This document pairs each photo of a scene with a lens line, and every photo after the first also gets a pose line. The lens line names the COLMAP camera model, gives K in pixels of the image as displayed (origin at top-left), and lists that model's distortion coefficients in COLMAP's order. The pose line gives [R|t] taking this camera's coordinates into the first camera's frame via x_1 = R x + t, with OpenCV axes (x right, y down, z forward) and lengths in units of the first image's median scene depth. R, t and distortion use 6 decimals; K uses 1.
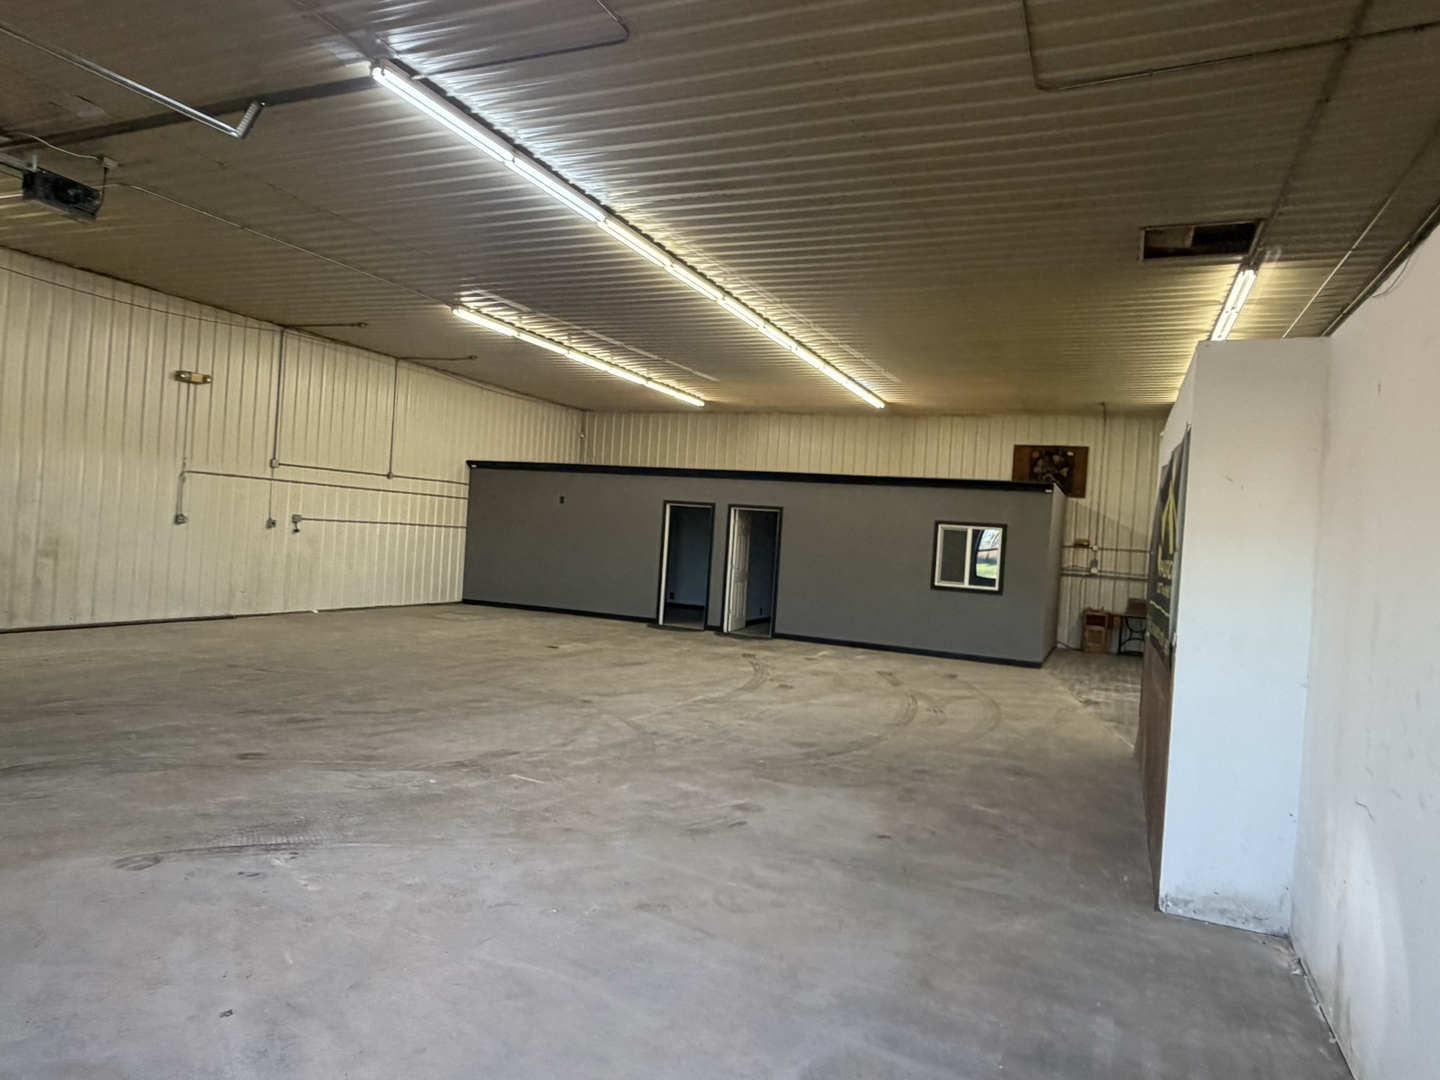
lens RADIAL K [[912.6, 0, 720.0], [0, 912.6, 540.0], [0, 0, 1]] dist [0.001707, -0.000671]
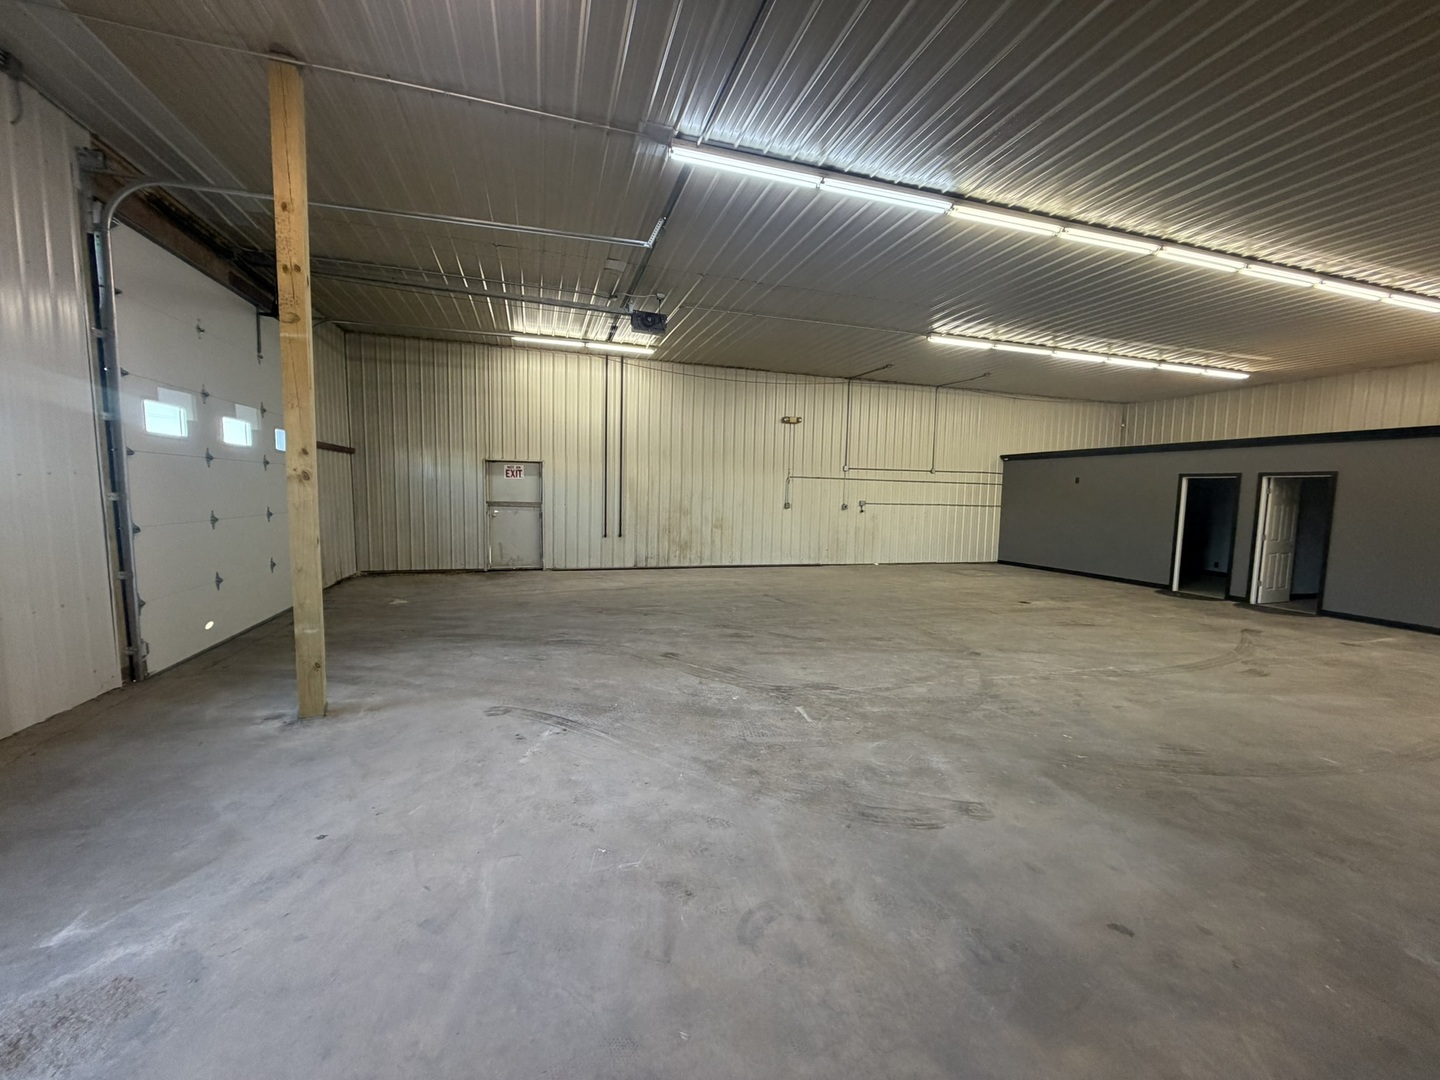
lens RADIAL K [[574.2, 0, 720.0], [0, 574.2, 540.0], [0, 0, 1]] dist [0.000765, -0.000296]
pose [[0.651616, 0.011763, -0.758457, 0.258905], [0.014316, 0.999511, 0.027802, 0.017929], [0.758414, -0.028974, 0.651129, 0.429088]]
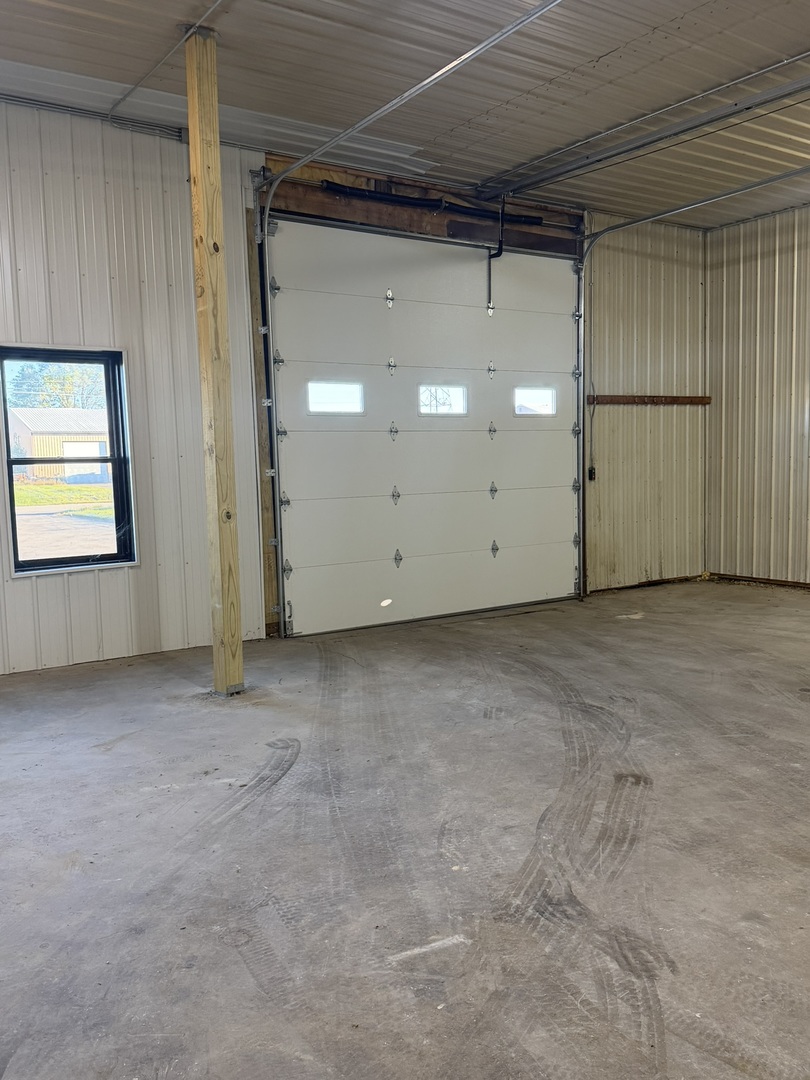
lens RADIAL K [[909.5, 0, 405.0], [0, 909.5, 540.0], [0, 0, 1]] dist [0.183133, -0.344384]
pose [[-0.540954, 0.021434, -0.840779, 0.217179], [-0.022401, 0.998953, 0.039879, 0.013247], [0.840754, 0.040407, -0.539908, 1.203524]]
